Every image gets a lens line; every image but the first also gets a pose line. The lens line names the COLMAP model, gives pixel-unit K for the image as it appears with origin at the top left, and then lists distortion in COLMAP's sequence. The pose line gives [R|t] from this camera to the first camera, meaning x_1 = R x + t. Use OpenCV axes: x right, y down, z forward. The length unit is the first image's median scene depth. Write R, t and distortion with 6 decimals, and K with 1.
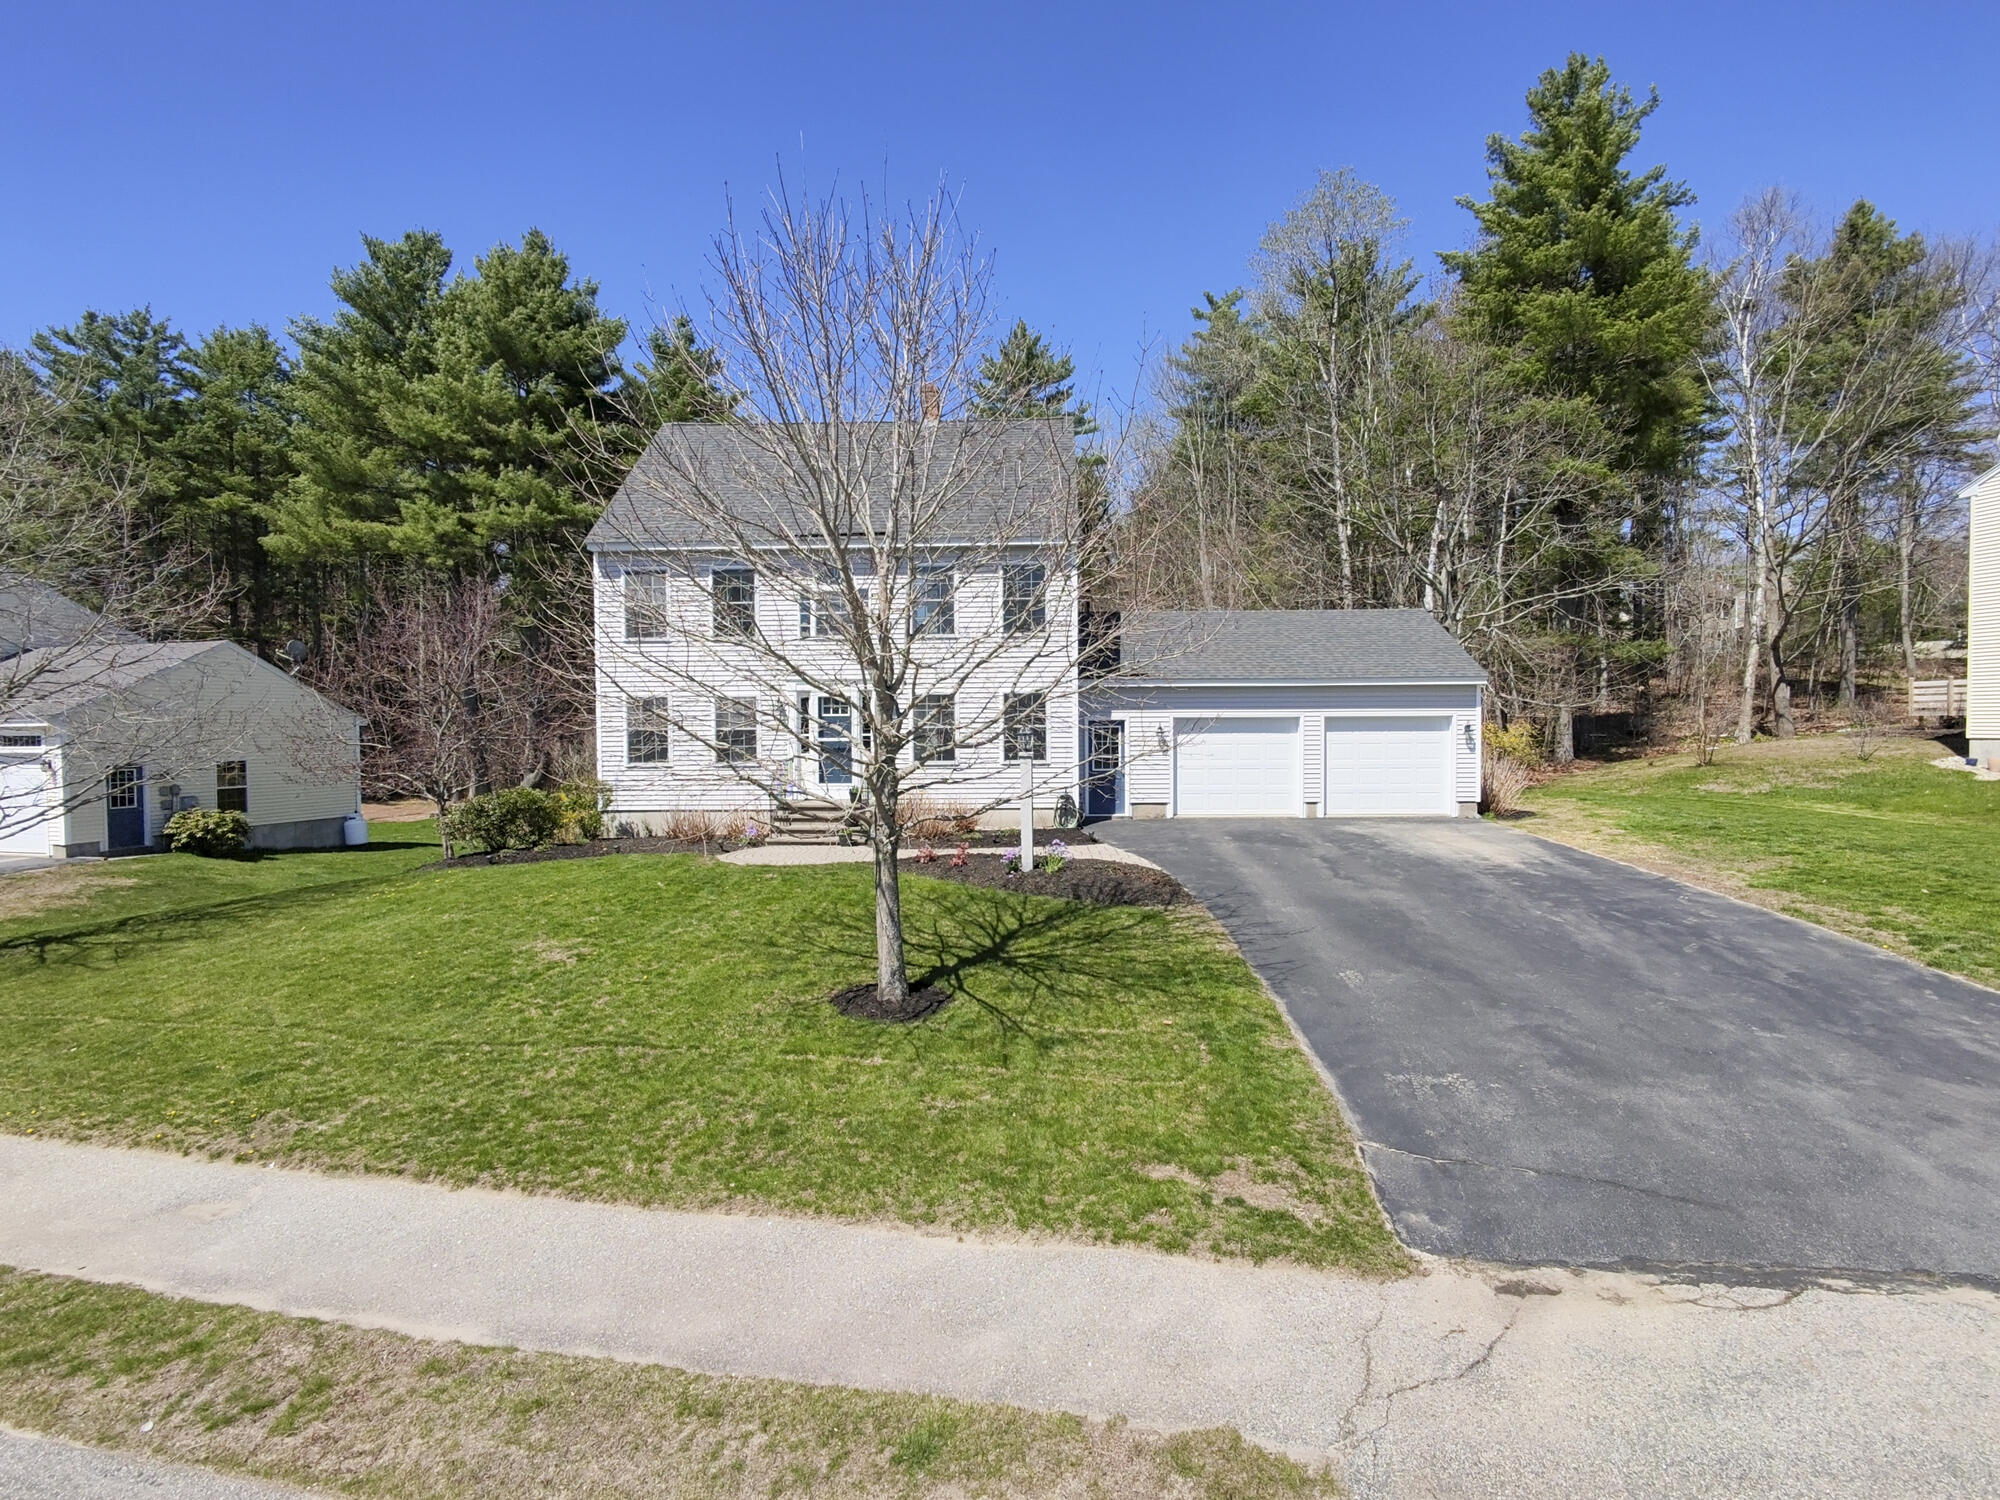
lens RADIAL K [[1058.5, 0, 1031.1], [0, 1058.5, 752.8], [0, 0, 1]] dist [0.005516, -0.011171]
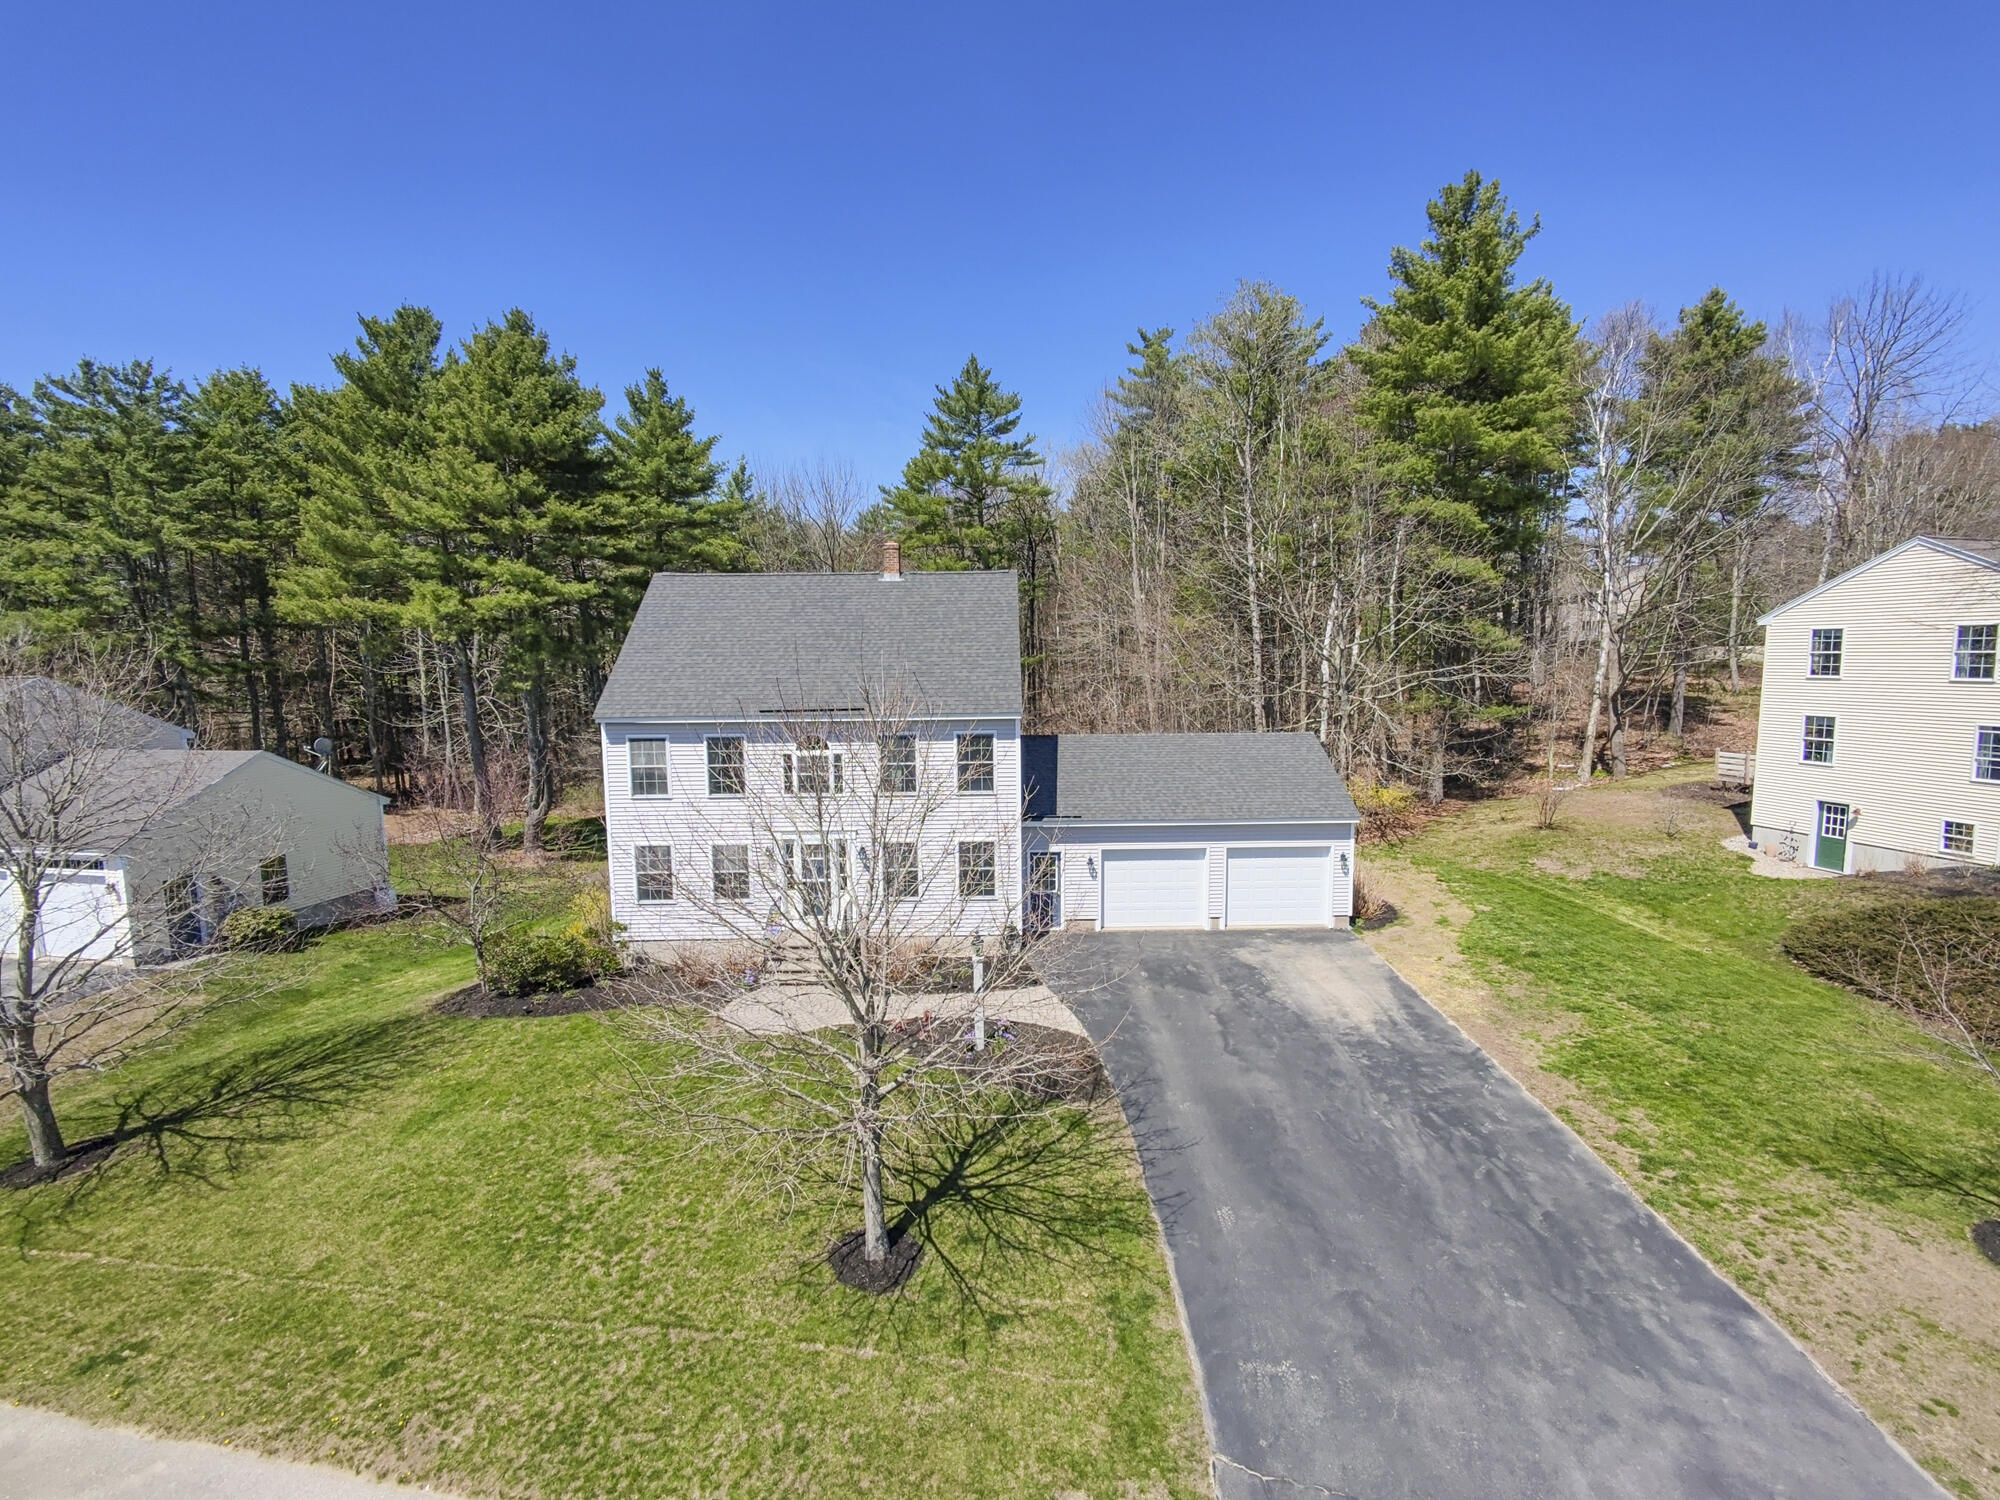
lens RADIAL K [[962.3, 0, 1033.6], [0, 962.3, 762.7], [0, 0, 1]] dist [-0.000081, -0.006052]
pose [[0.998581, -0.002900, 0.053183, 0.000428], [-0.002101, 0.995594, 0.093742, -0.242936], [-0.053220, -0.093720, 0.994175, -0.067336]]
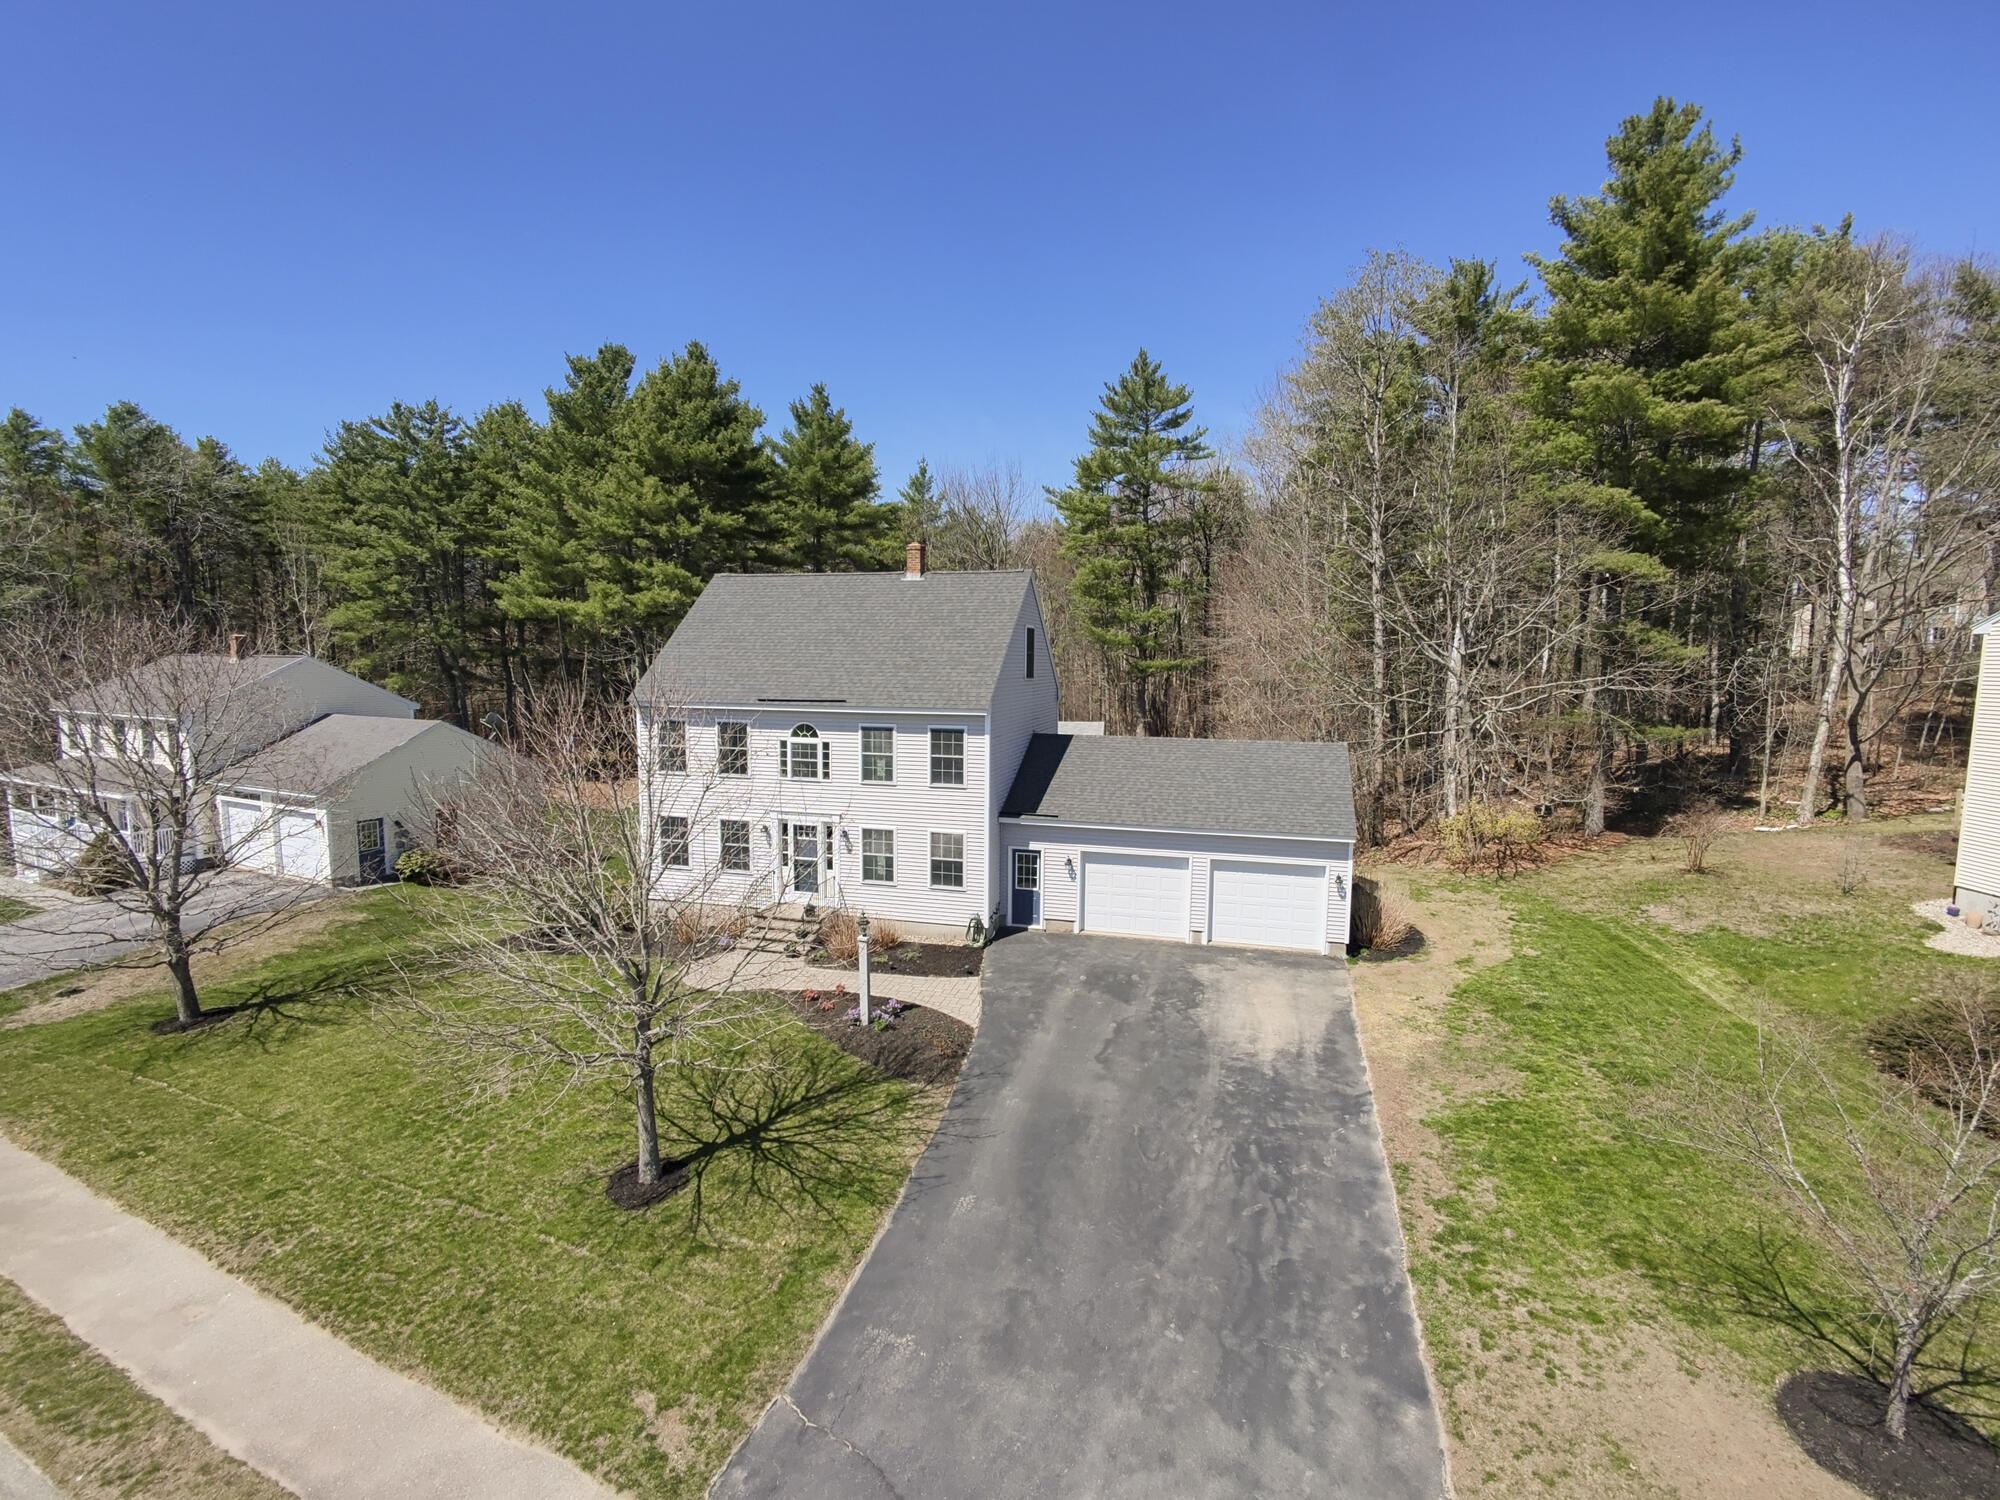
lens RADIAL K [[989.7, 0, 1014.1], [0, 989.7, 763.3], [0, 0, 1]] dist [0.003009, -0.007696]
pose [[0.971440, 0.047199, -0.232546, 0.329648], [-0.025340, 0.995049, 0.096106, -0.246335], [0.235930, -0.087468, 0.967825, -0.083791]]
